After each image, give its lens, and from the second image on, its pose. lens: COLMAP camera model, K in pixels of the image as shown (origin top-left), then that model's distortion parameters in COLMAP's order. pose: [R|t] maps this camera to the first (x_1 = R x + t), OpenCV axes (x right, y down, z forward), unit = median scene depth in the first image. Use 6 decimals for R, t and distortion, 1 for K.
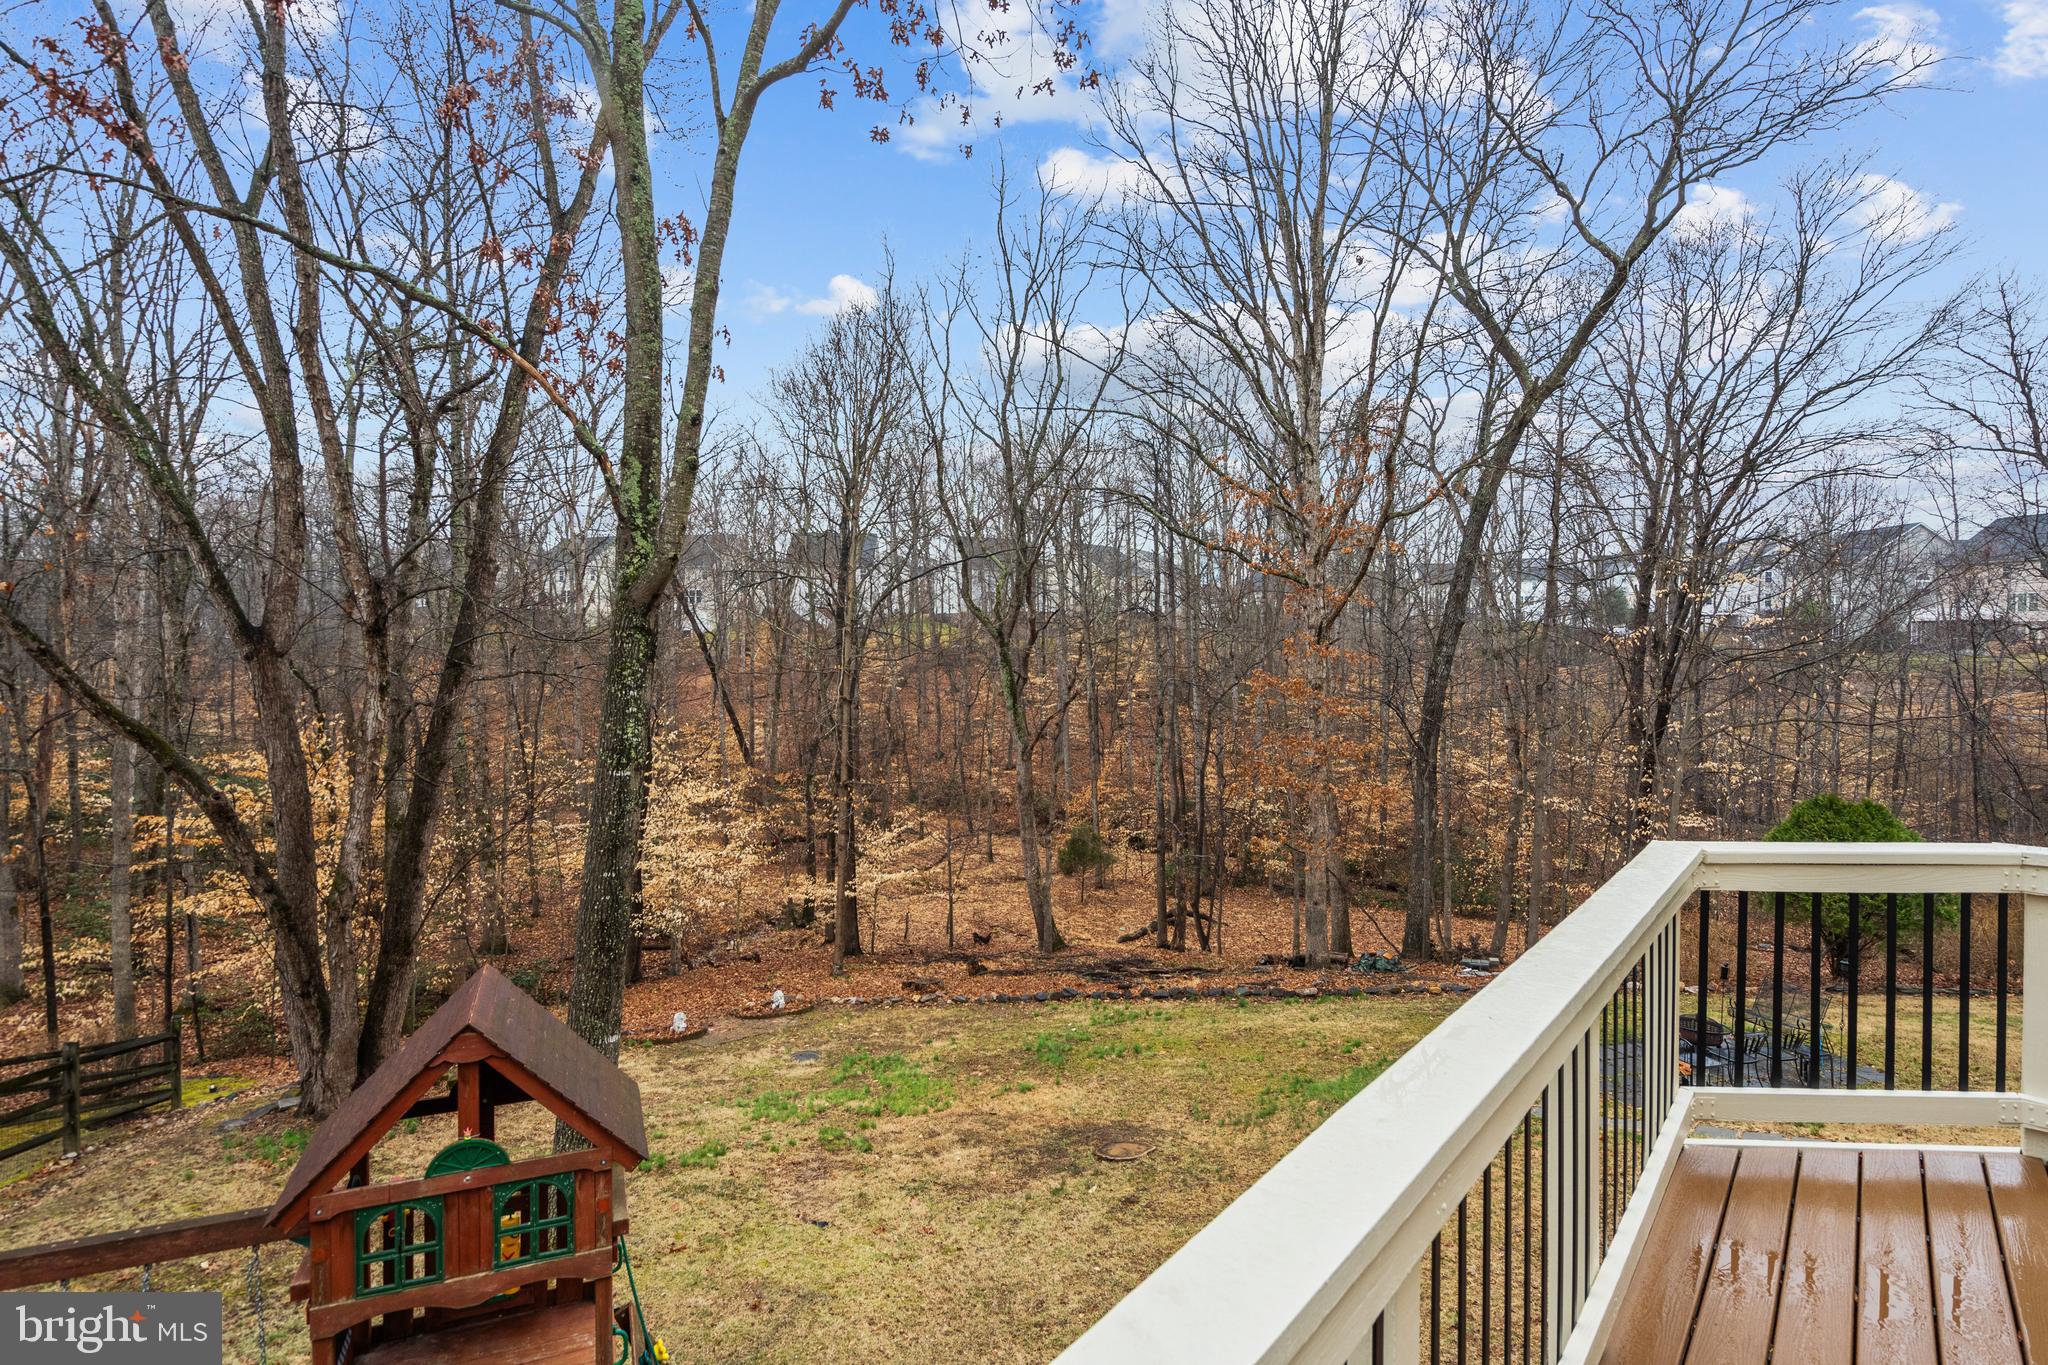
lens RADIAL K [[1028.6, 0, 1023.5], [0, 1028.6, 678.9], [0, 0, 1]] dist [-0.000889, 0.000300]
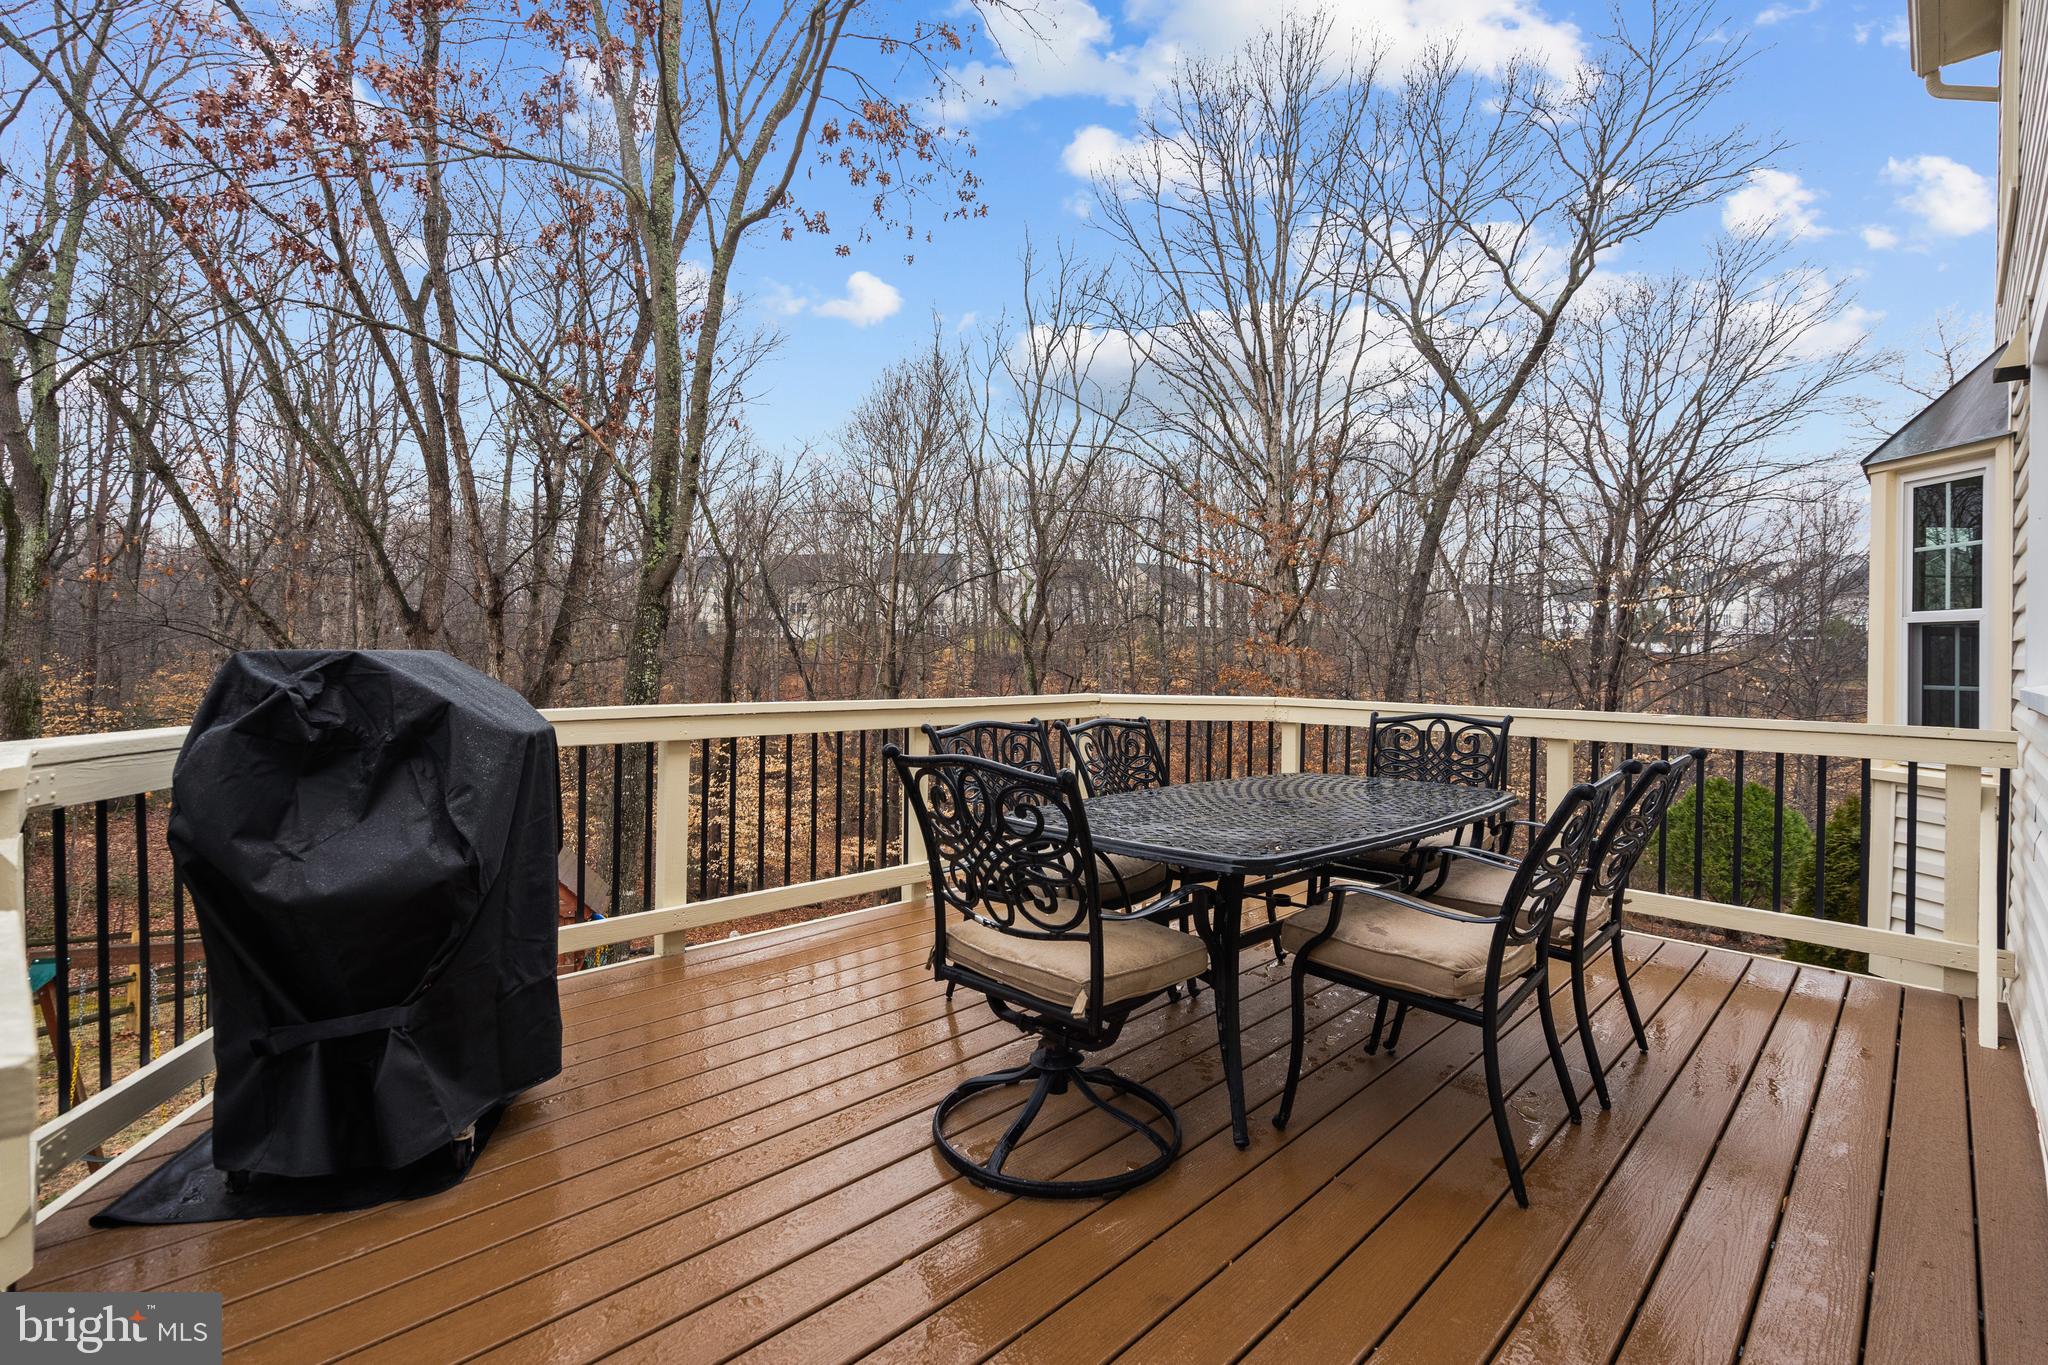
lens RADIAL K [[941.6, 0, 1025.6], [0, 941.6, 675.5], [0, 0, 1]] dist [-0.016557, -0.000218]
pose [[0.996504, 0.015110, -0.082163, 0.092871], [-0.016175, 0.999793, -0.012310, 0.021212], [0.081960, 0.013596, 0.996543, -0.094237]]
